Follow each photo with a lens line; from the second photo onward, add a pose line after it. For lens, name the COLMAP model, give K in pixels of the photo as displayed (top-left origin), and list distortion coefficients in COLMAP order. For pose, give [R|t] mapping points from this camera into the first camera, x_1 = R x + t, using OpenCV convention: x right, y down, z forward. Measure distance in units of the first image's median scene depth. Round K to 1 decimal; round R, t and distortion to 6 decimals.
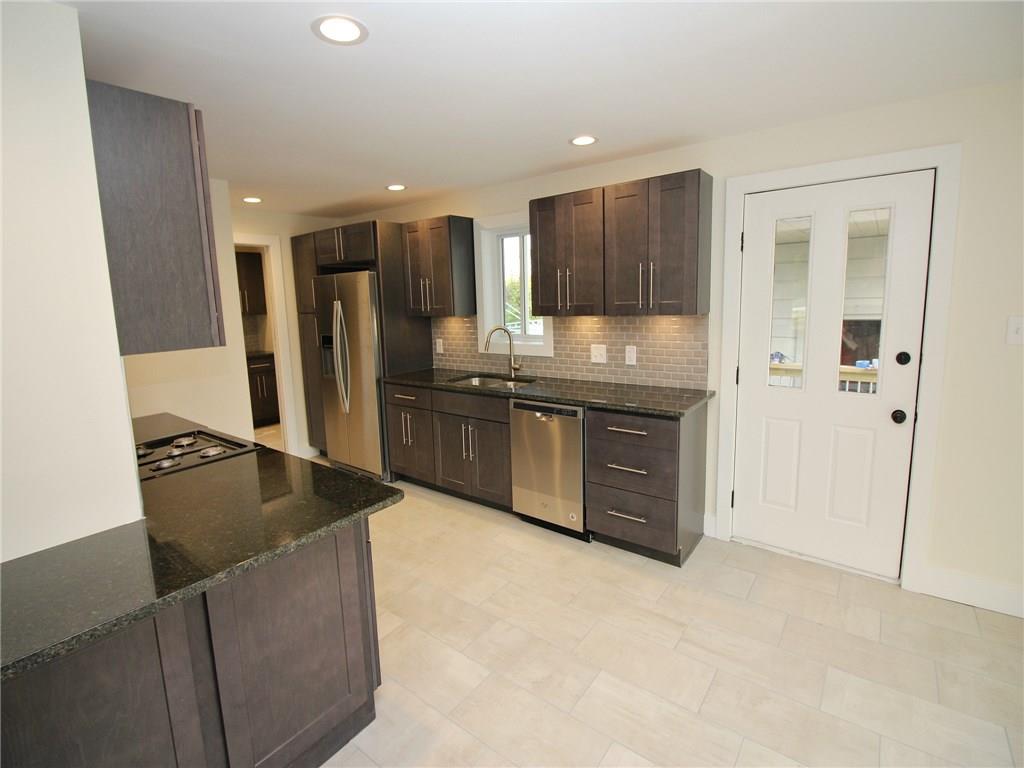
lens RADIAL K [[484.5, 0, 513.2], [0, 484.5, 371.0], [0, 0, 1]] dist [0.030121, 0.000147]
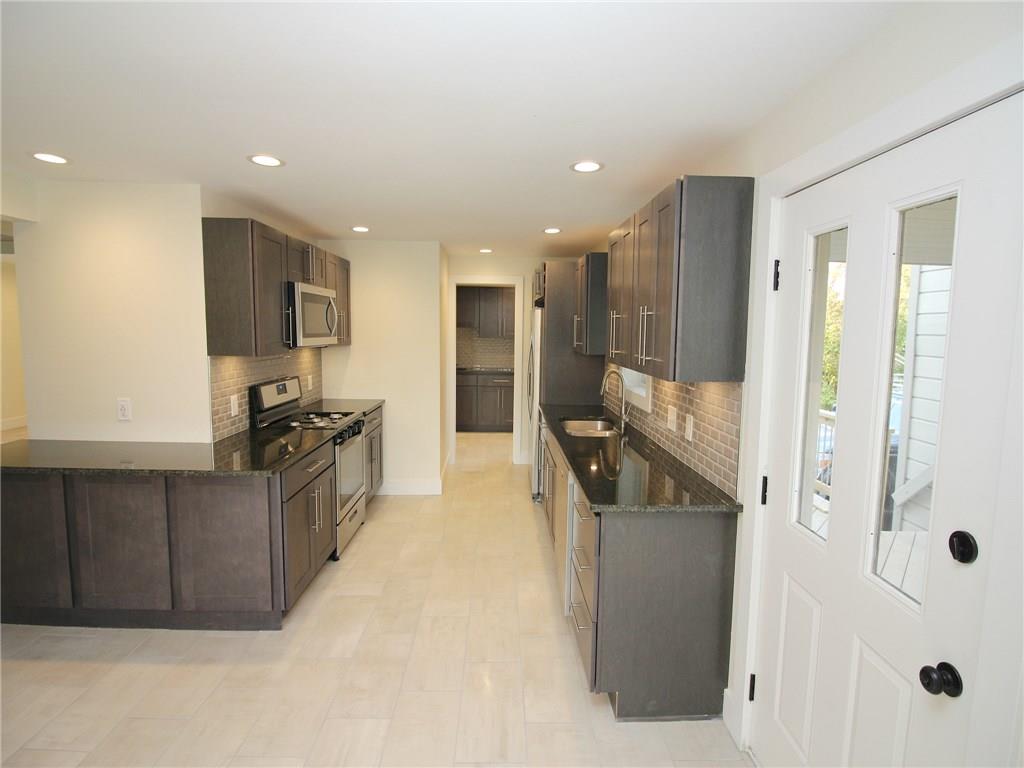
lens RADIAL K [[485.4, 0, 512.0], [0, 485.4, 384.0], [0, 0, 1]] dist [-0.000402, 0.000009]
pose [[0.623705, 0.138655, -0.769264, 0.778739], [-0.161677, 0.985743, 0.046589, -0.108570], [0.764756, 0.095314, 0.637231, 0.394185]]
